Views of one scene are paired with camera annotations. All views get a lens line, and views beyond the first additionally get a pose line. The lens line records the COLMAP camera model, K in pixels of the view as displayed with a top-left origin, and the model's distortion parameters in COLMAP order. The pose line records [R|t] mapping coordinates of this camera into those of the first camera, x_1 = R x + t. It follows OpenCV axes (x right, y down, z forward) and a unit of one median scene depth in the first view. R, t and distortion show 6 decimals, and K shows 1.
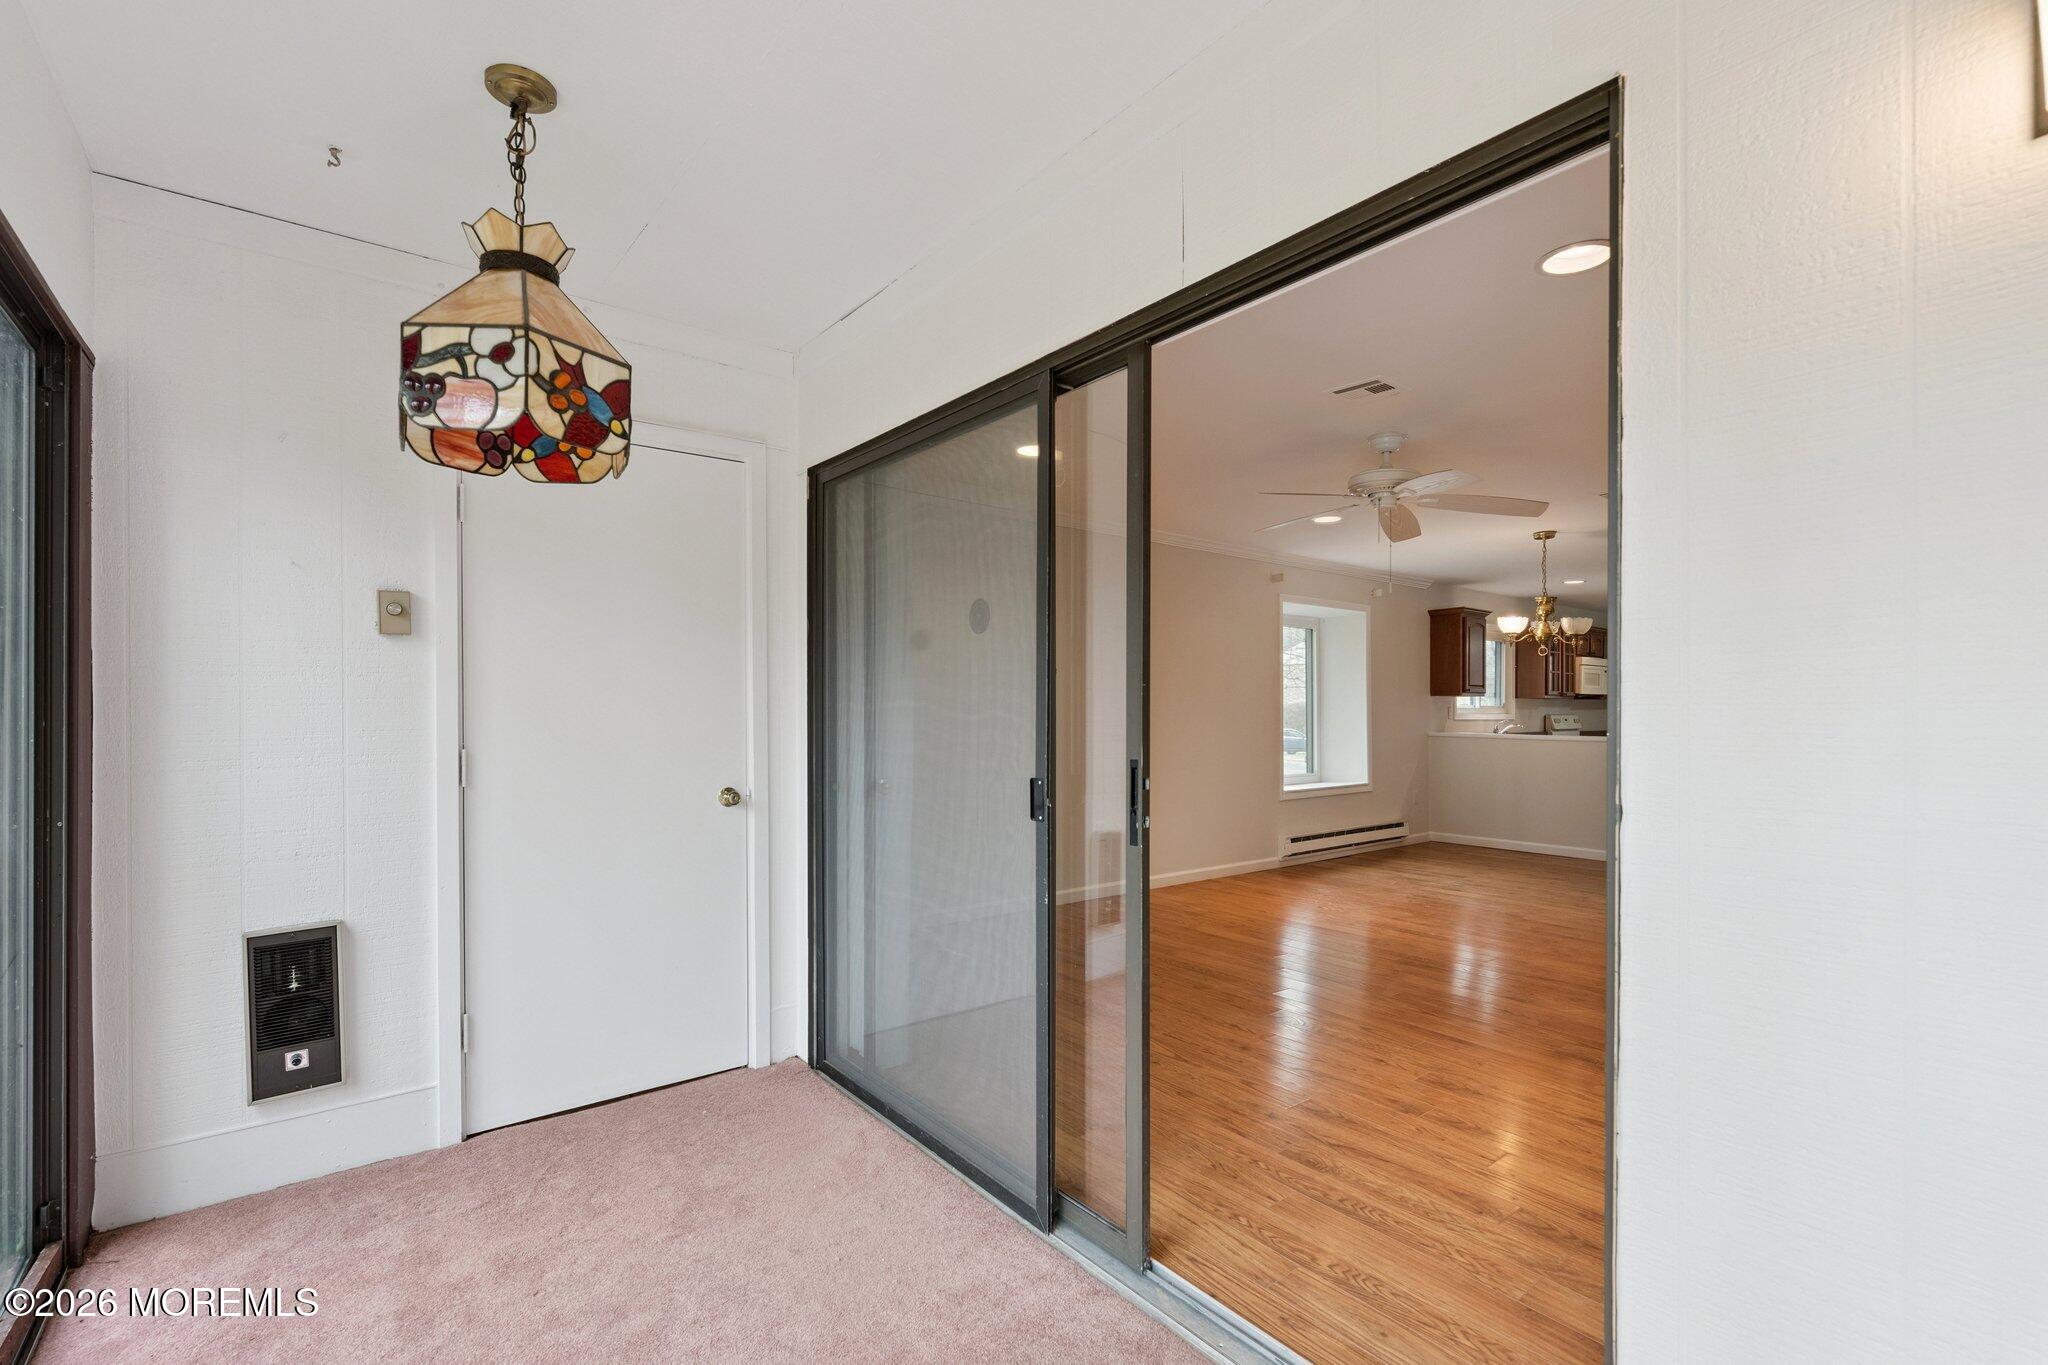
lens RADIAL K [[897.7, 0, 1026.1], [0, 897.7, 714.1], [0, 0, 1]] dist [-0.000196, -0.000045]
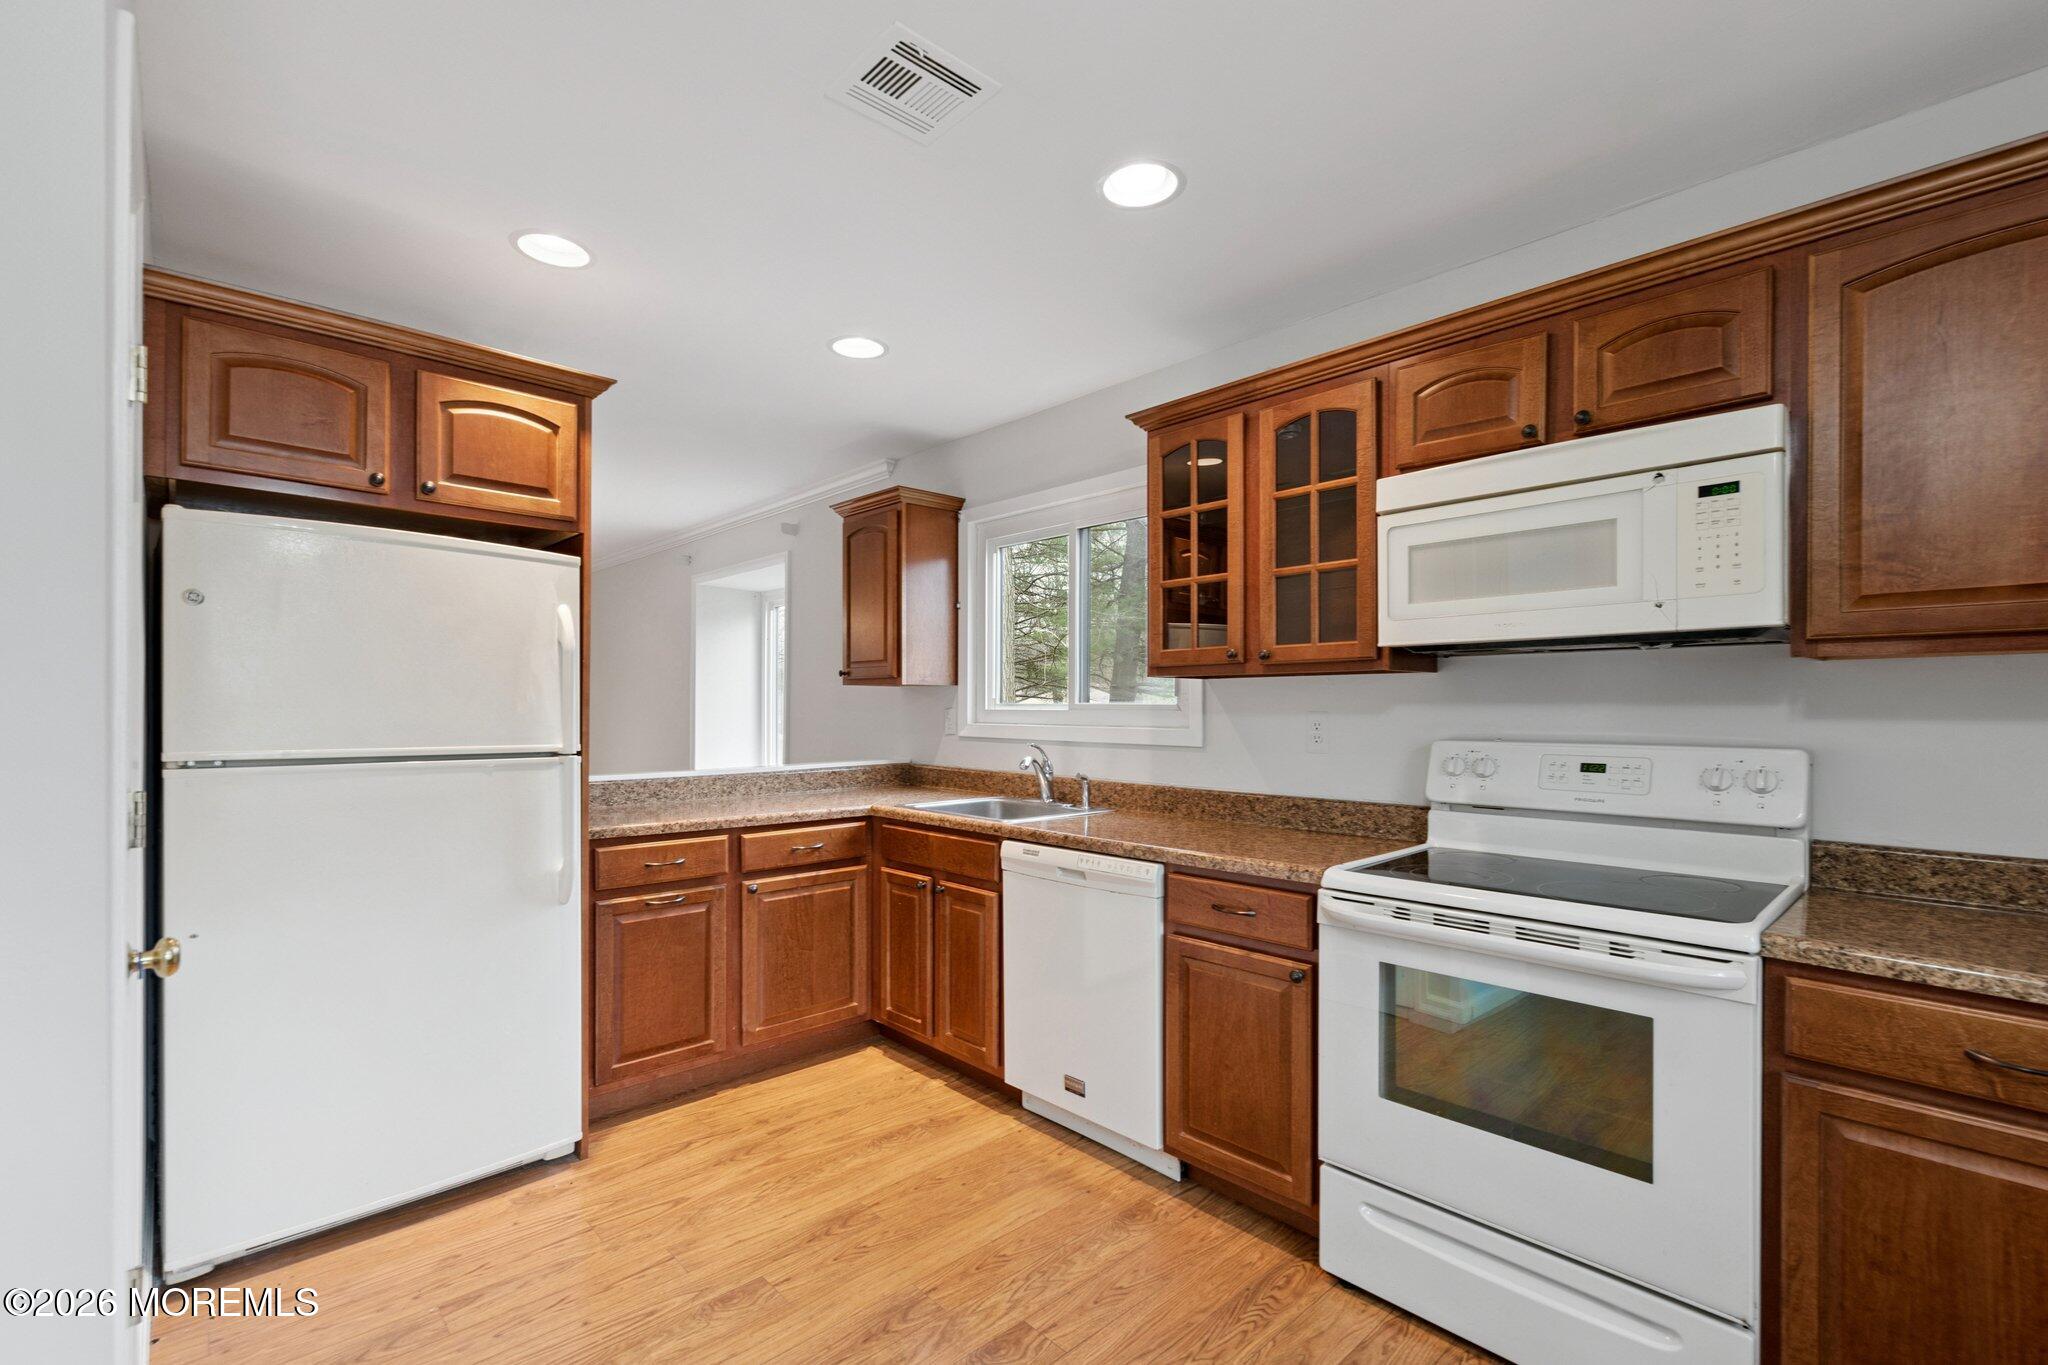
lens RADIAL K [[901.3, 0, 1025.6], [0, 901.3, 715.6], [0, 0, 1]] dist [0.001000, -0.000067]
pose [[0.083300, 0.005694, -0.996508, 1.014359], [-0.004418, 0.999976, 0.005345, -0.007515], [0.996515, 0.003957, 0.083323, 1.090383]]
